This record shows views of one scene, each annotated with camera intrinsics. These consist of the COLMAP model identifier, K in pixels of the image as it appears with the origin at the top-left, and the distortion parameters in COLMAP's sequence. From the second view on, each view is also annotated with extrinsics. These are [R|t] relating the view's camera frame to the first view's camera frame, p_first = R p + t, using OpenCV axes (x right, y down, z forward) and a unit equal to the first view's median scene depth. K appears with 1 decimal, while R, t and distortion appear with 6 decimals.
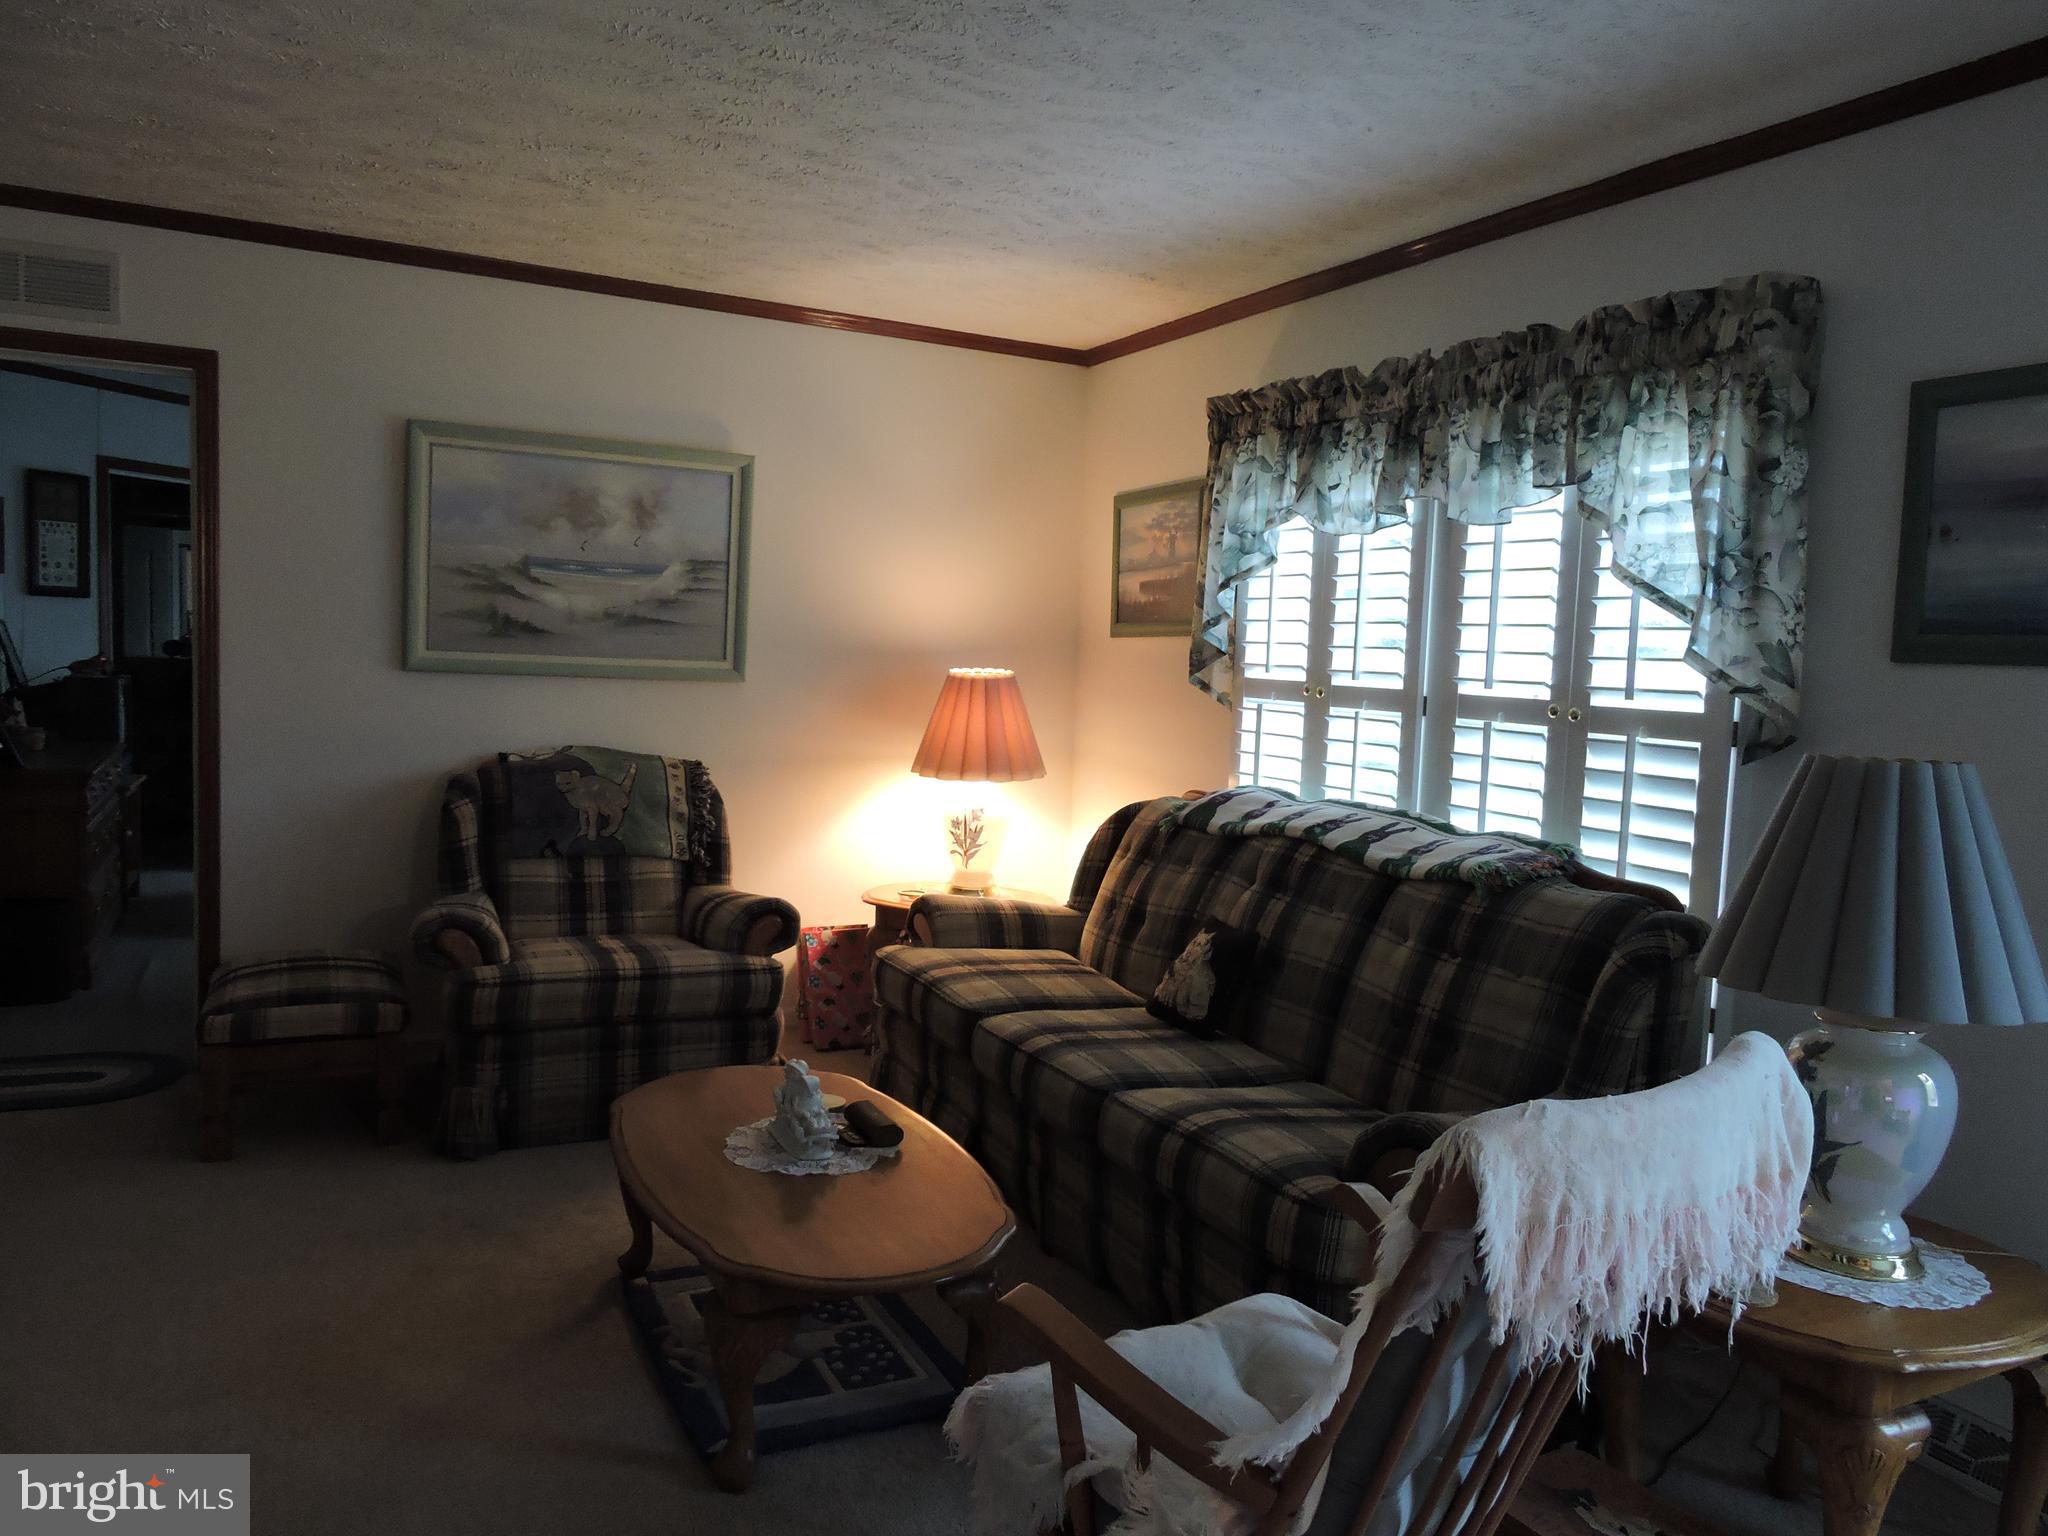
lens RADIAL K [[1460.8, 0, 1024.4], [0, 1460.8, 760.3], [0, 0, 1]] dist [-0.006358, 0.003556]
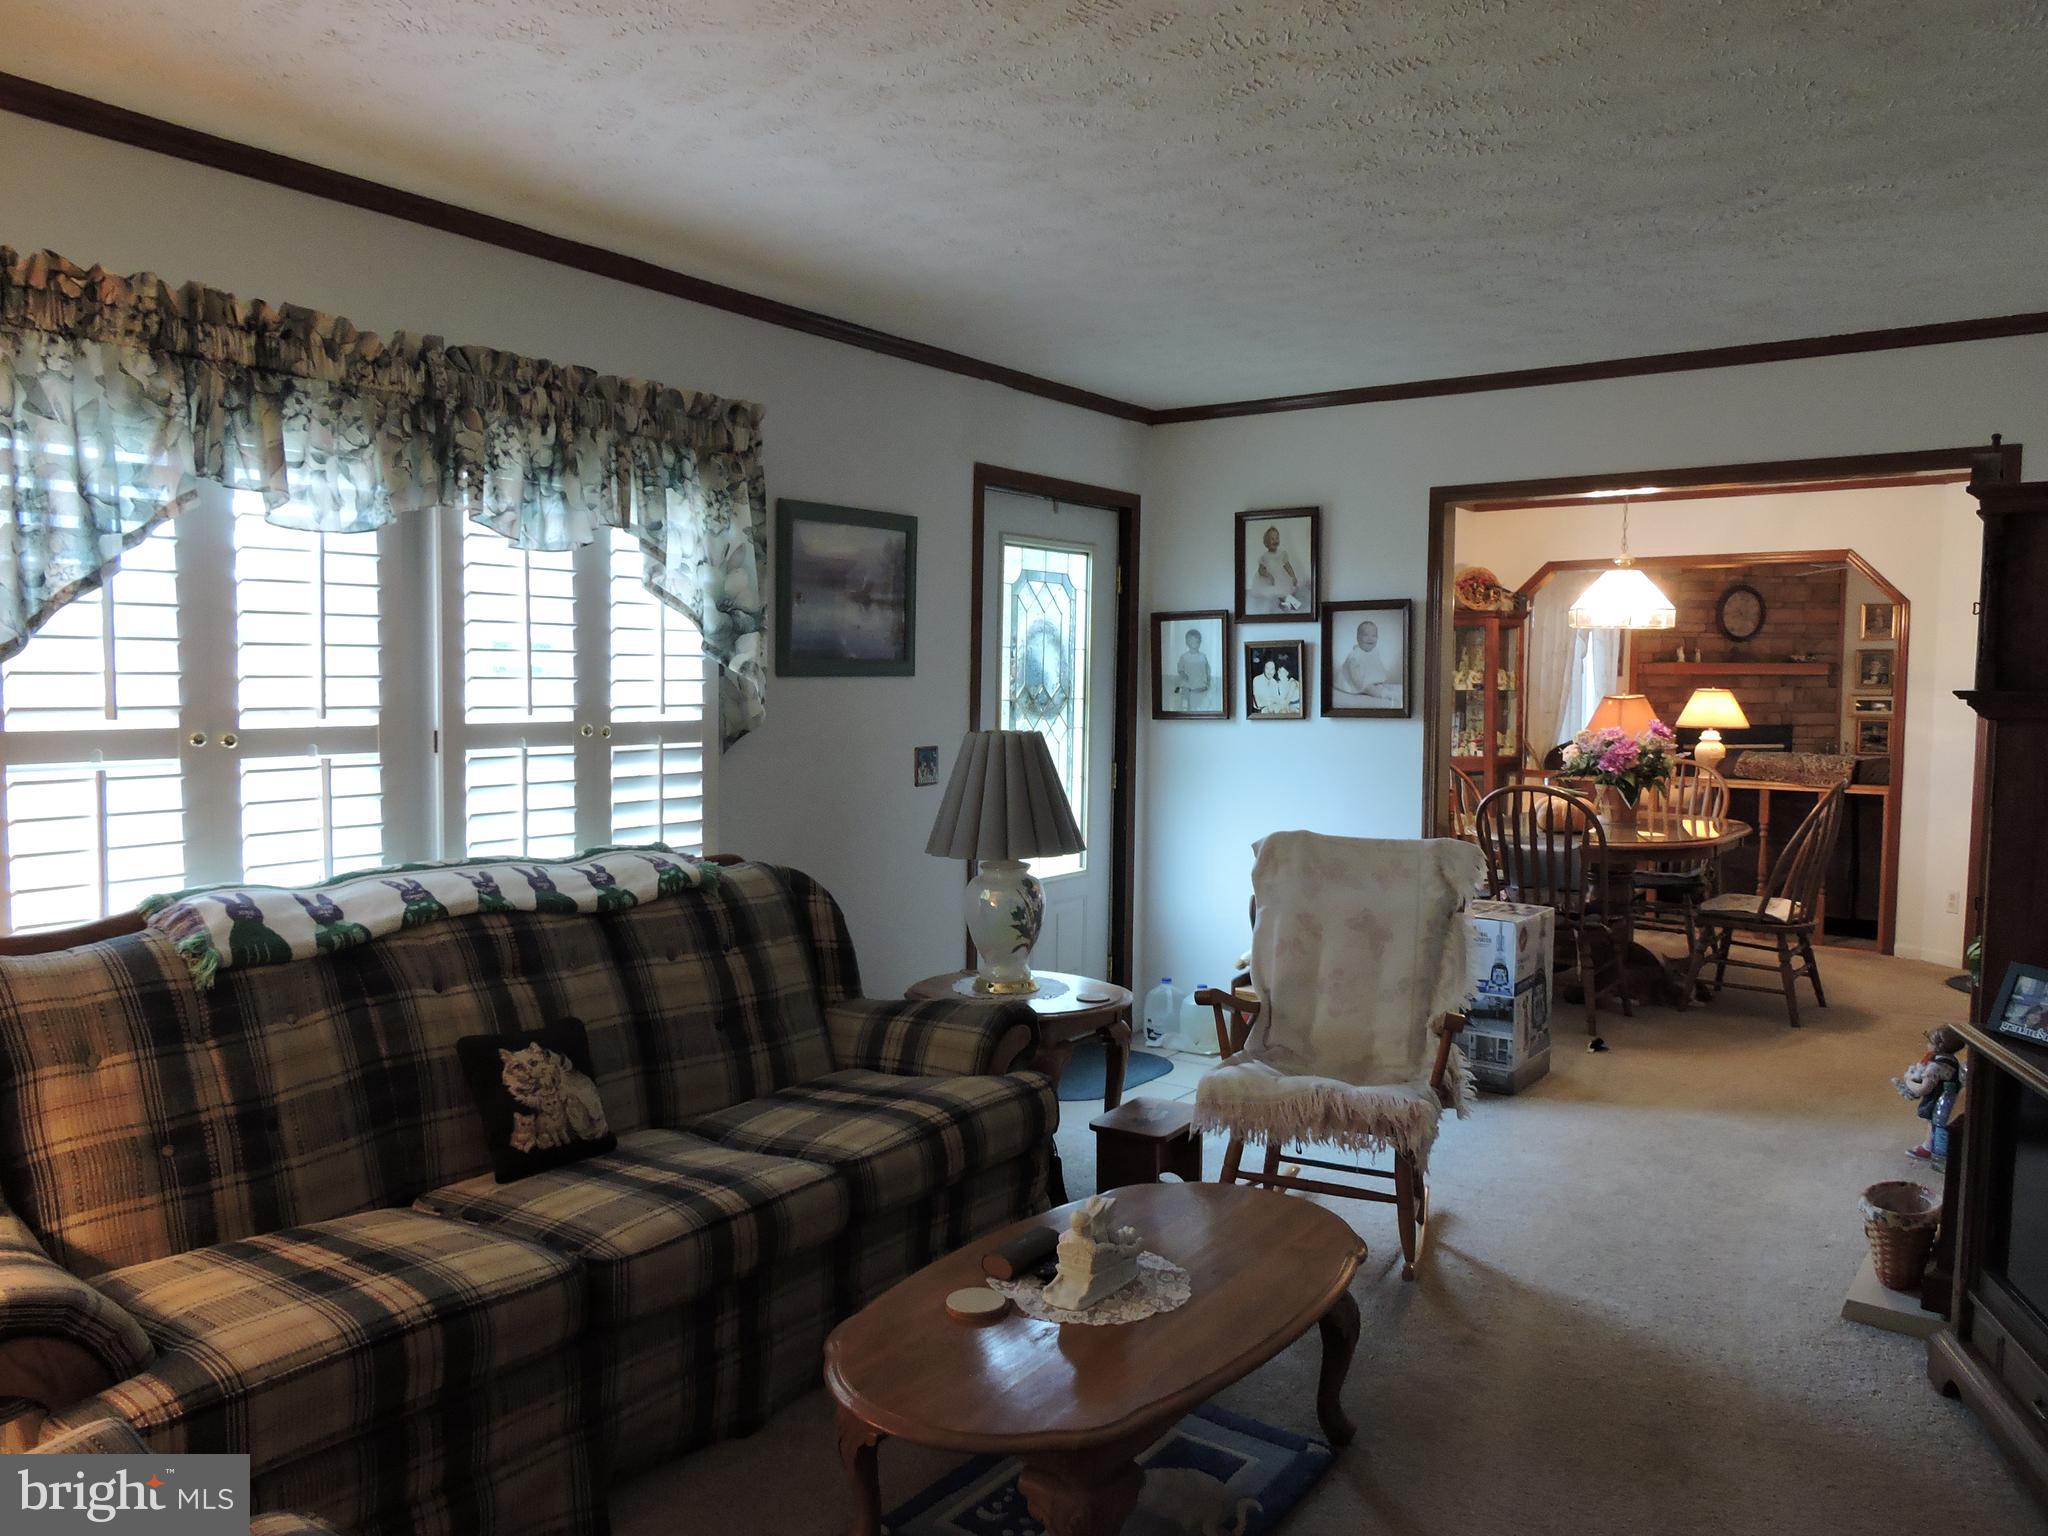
lens RADIAL K [[1460.8, 0, 1037.4], [0, 1460.8, 765.1], [0, 0, 1]] dist [-0.006358, 0.003556]
pose [[-0.460273, -0.101132, 0.881999, -0.737851], [0.041696, 0.989932, 0.135267, -0.138839], [-0.886798, 0.099035, -0.451422, 1.176939]]
